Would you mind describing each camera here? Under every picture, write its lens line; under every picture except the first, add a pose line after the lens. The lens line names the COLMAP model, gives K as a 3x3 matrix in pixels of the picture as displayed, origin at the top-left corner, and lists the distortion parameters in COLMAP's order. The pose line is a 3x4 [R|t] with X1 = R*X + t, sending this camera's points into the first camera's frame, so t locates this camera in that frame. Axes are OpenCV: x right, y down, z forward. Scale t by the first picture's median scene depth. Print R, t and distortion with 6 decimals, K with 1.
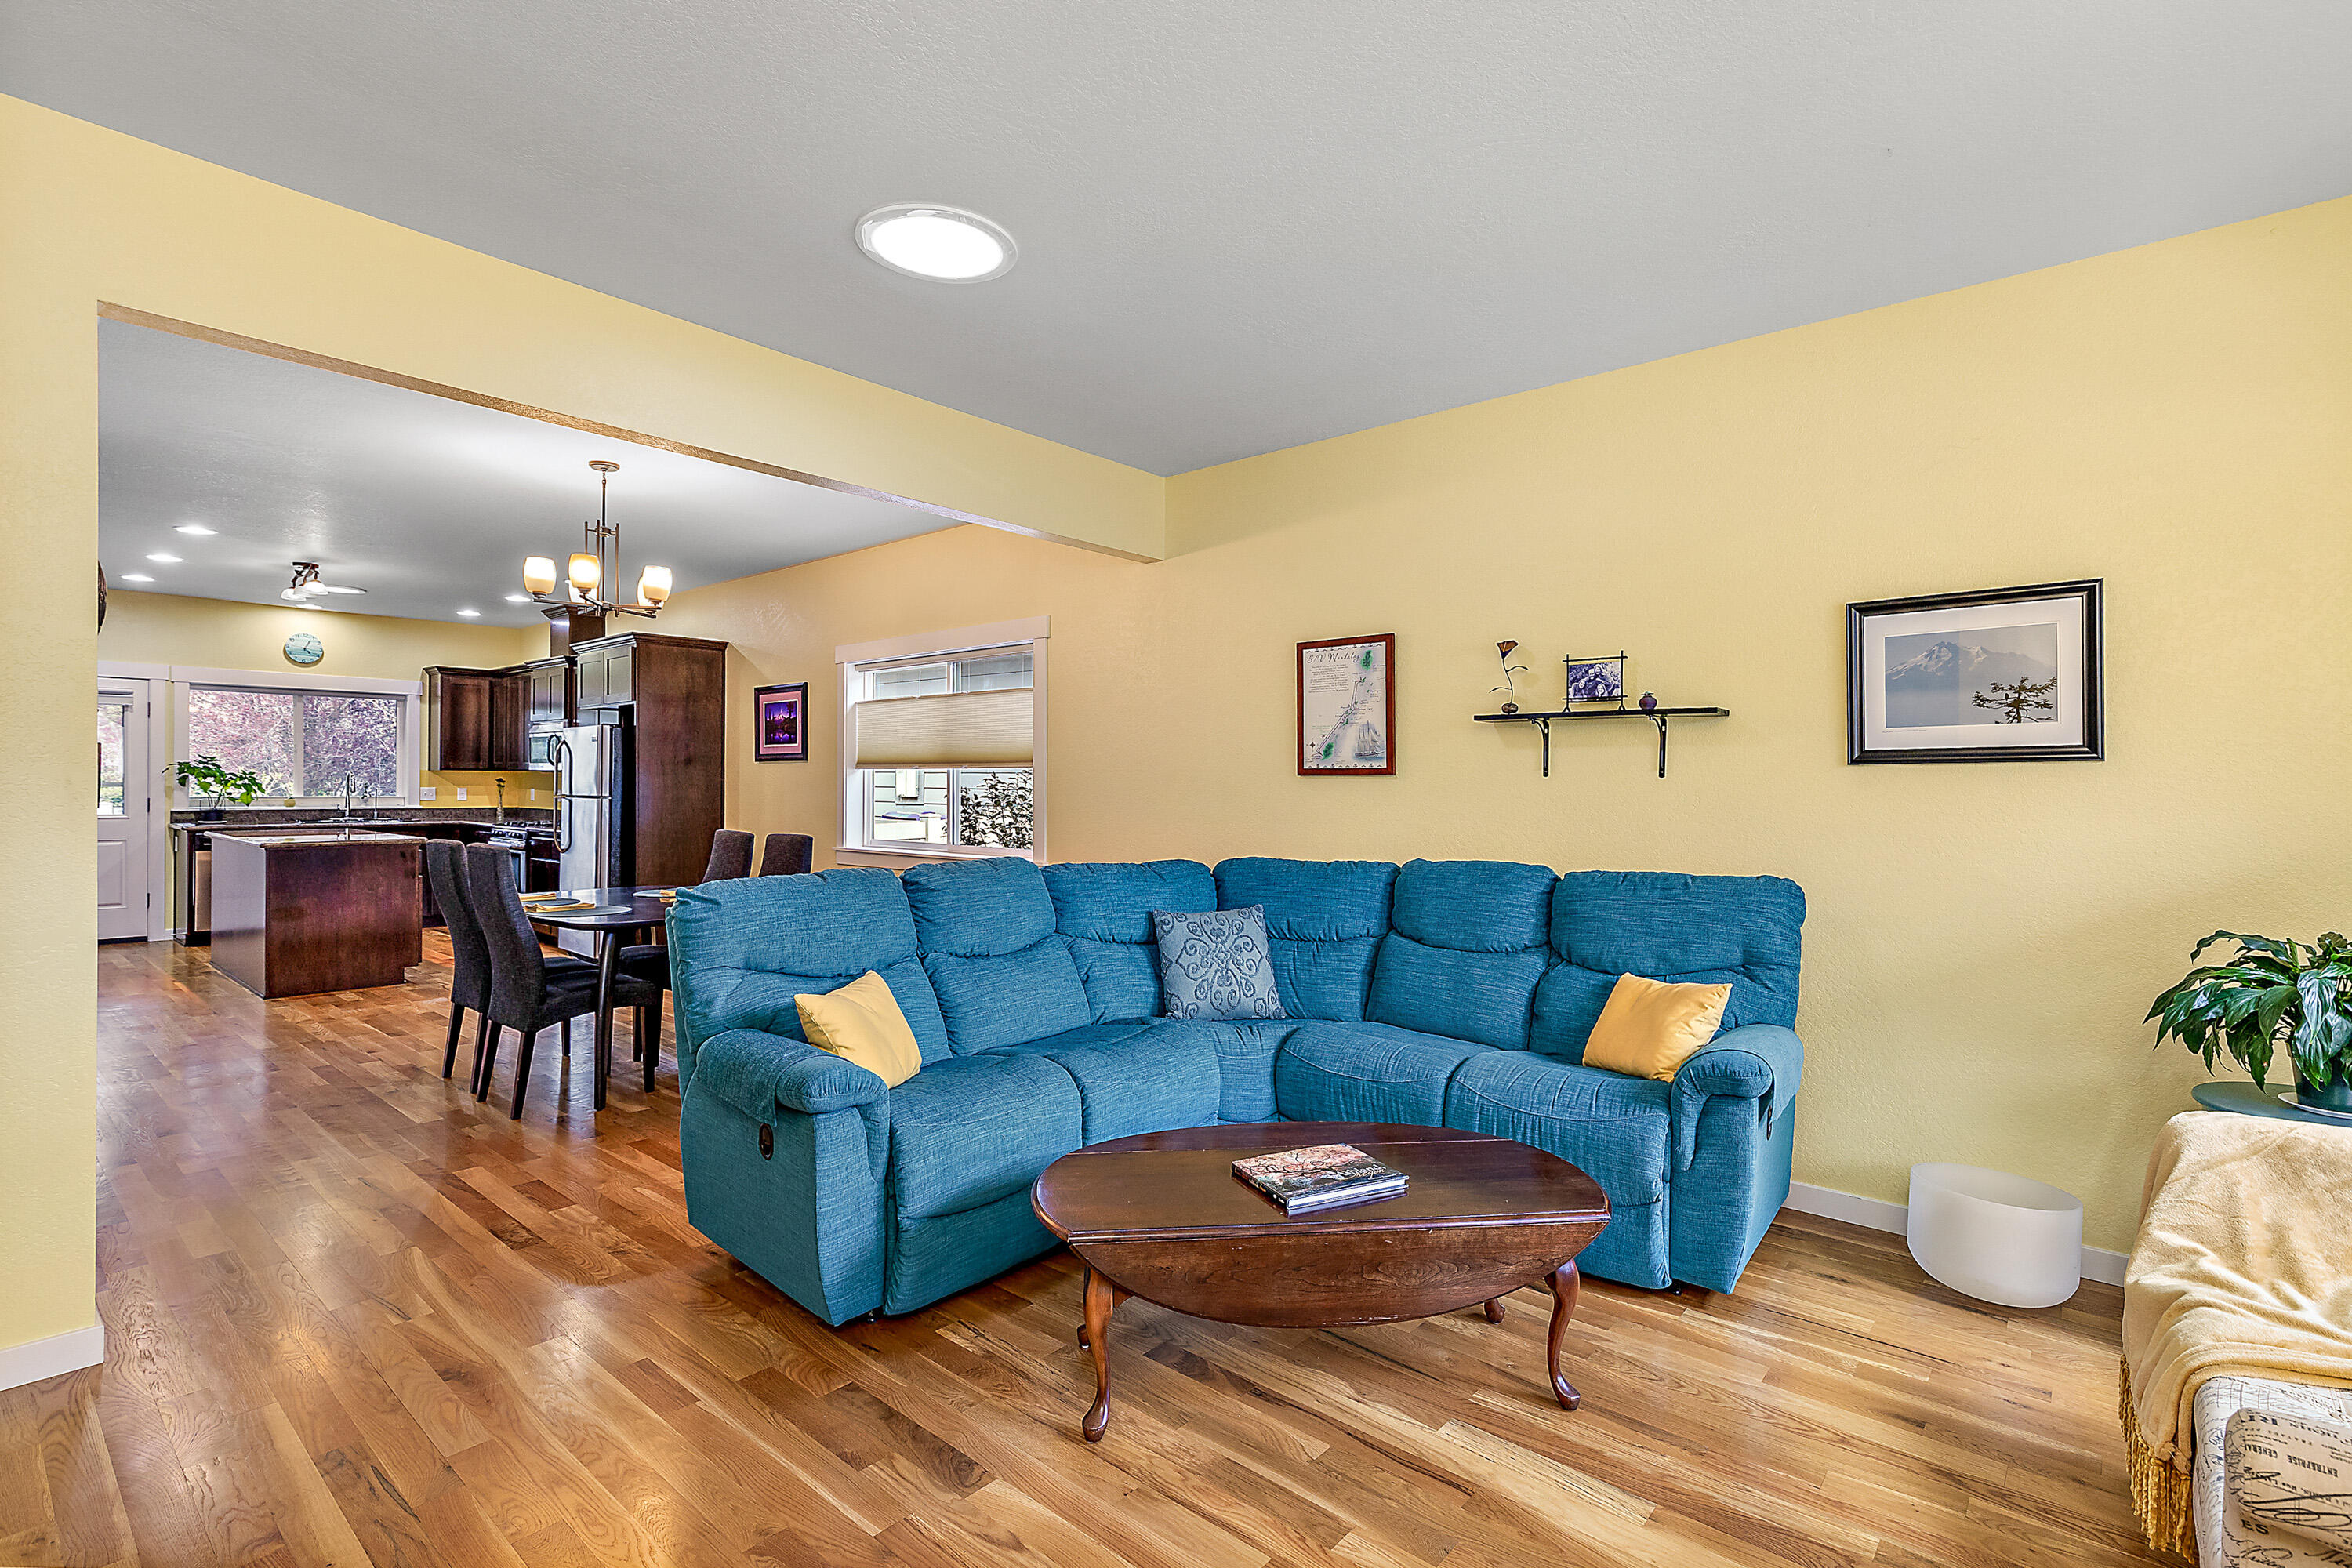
lens RADIAL K [[1082.2, 0, 1178.0], [0, 1082.2, 788.6], [0, 0, 1]] dist [0.003122, -0.000302]
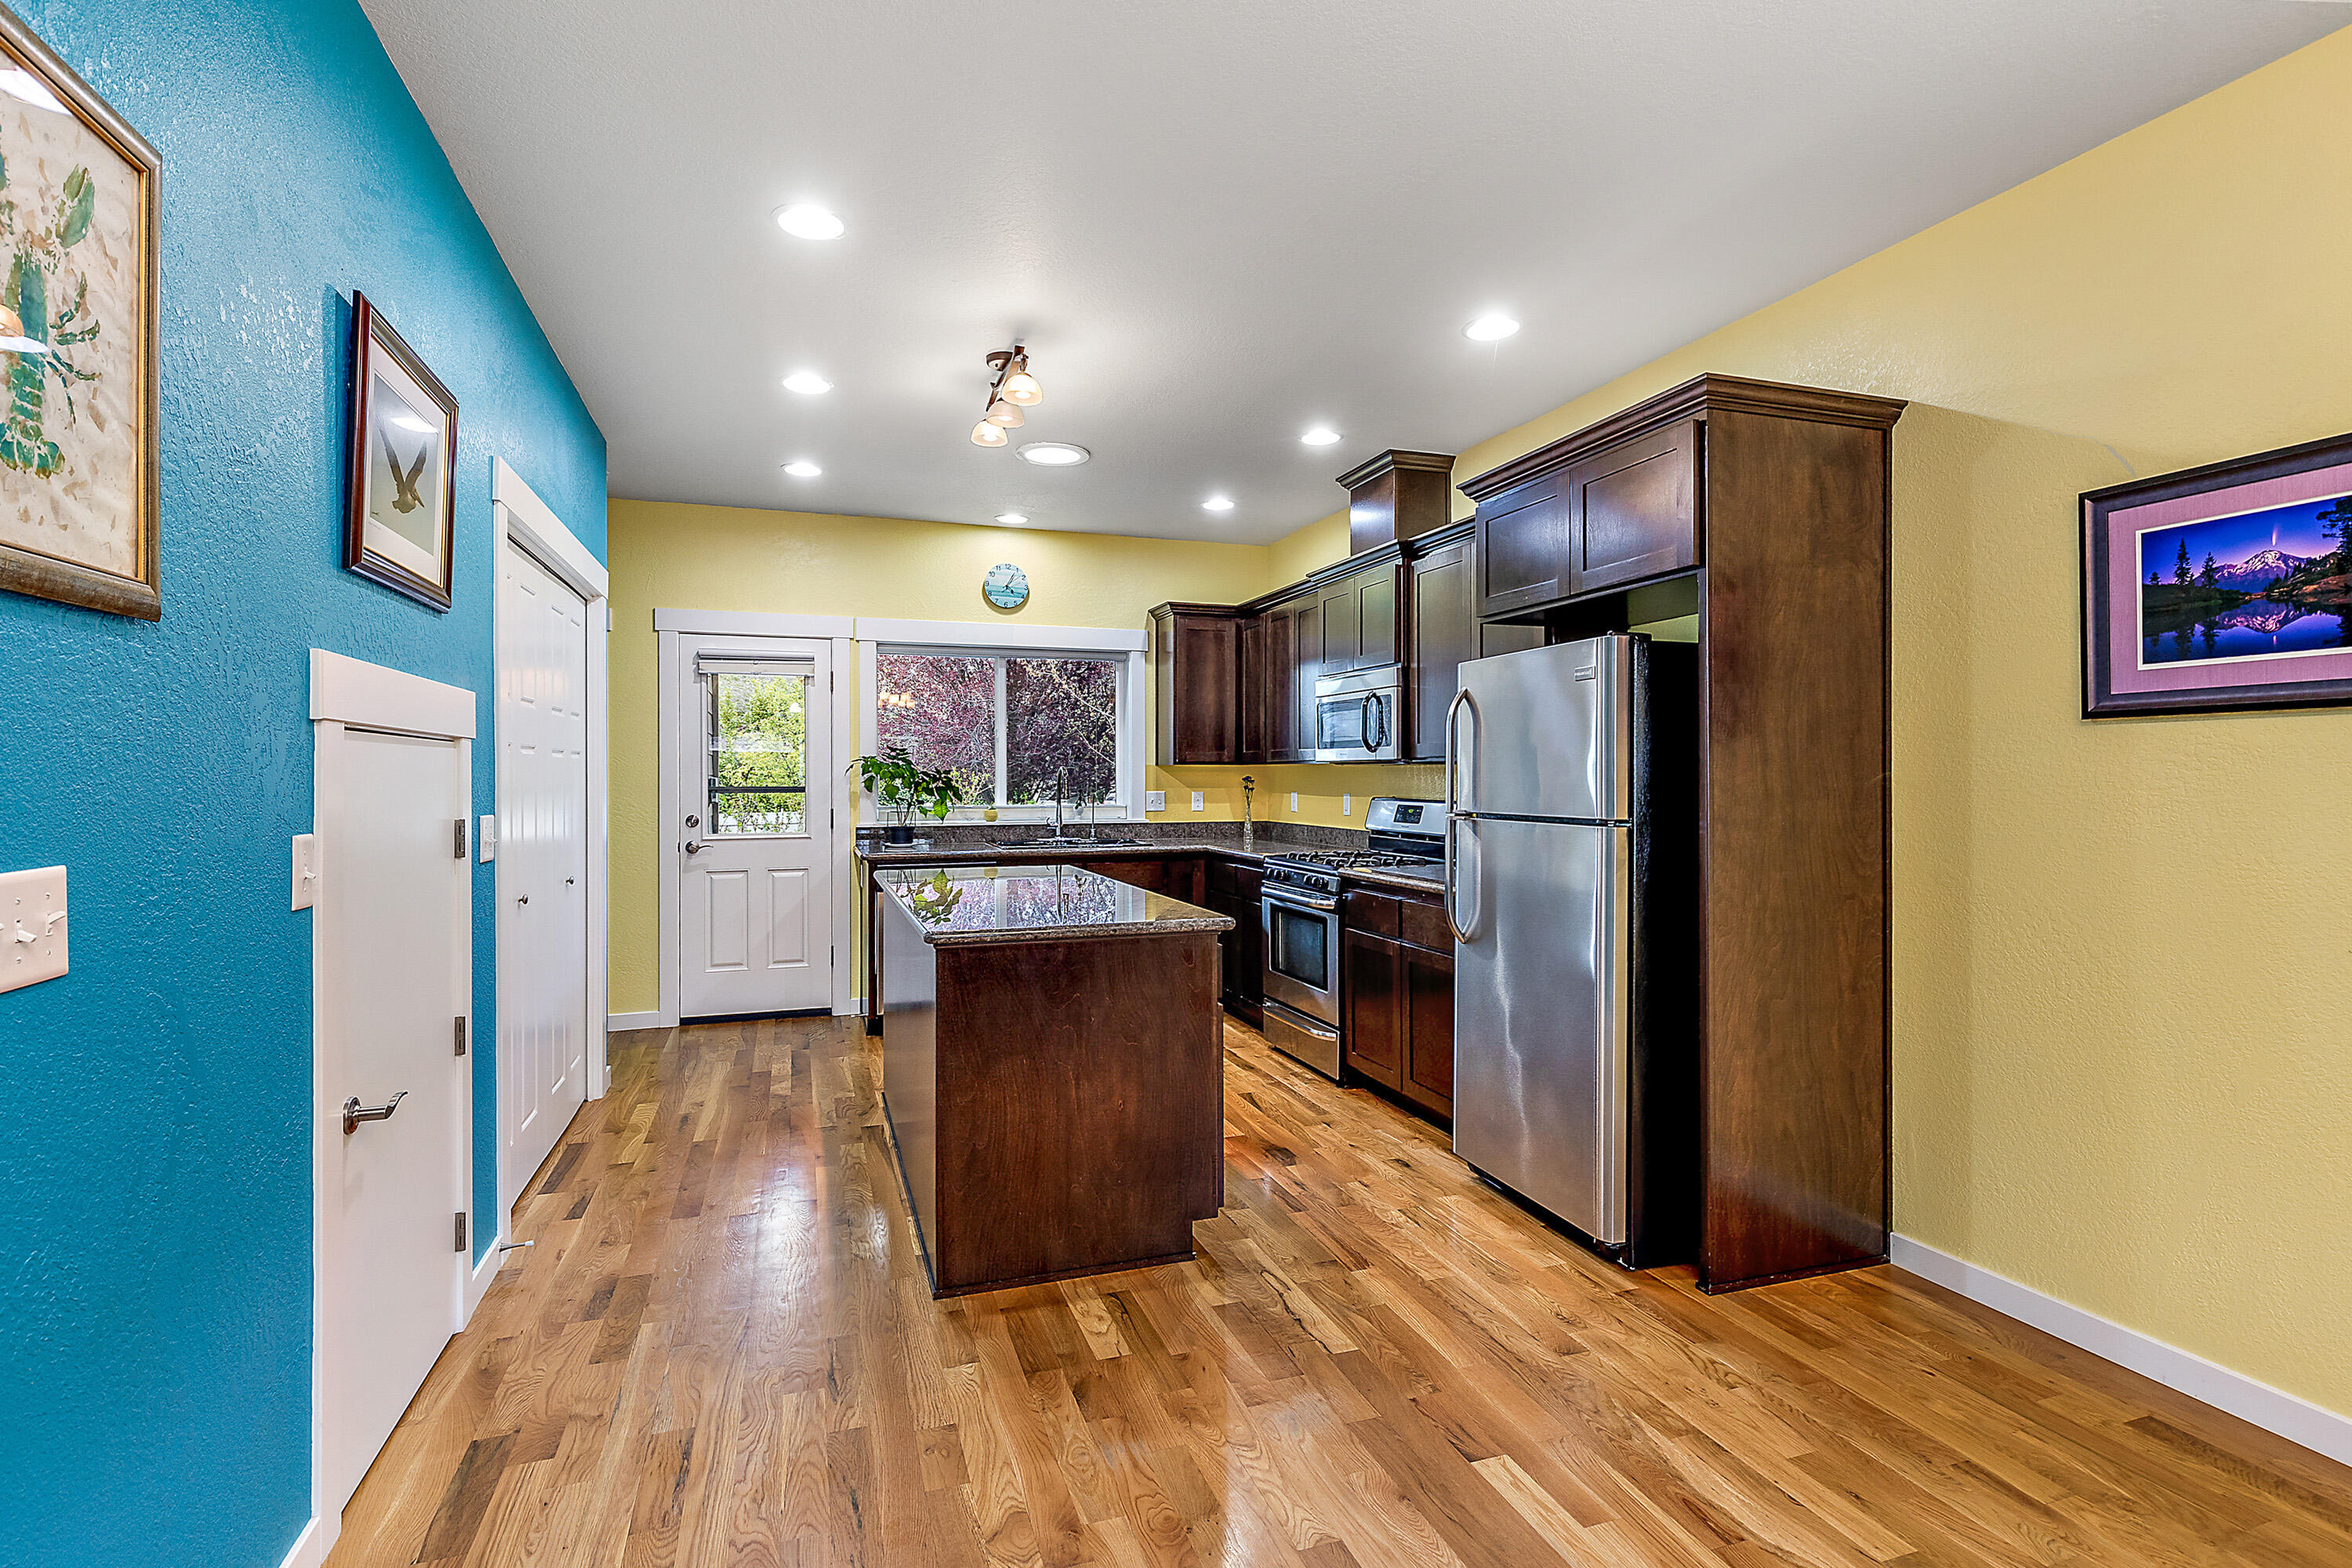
lens RADIAL K [[1082.2, 0, 1178.0], [0, 1082.2, 788.6], [0, 0, 1]] dist [0.003122, -0.000302]
pose [[0.865780, -0.002666, -0.500418, -0.390869], [0.004495, 0.999987, 0.002448, -0.004820], [0.500404, -0.004369, 0.865781, 0.487343]]
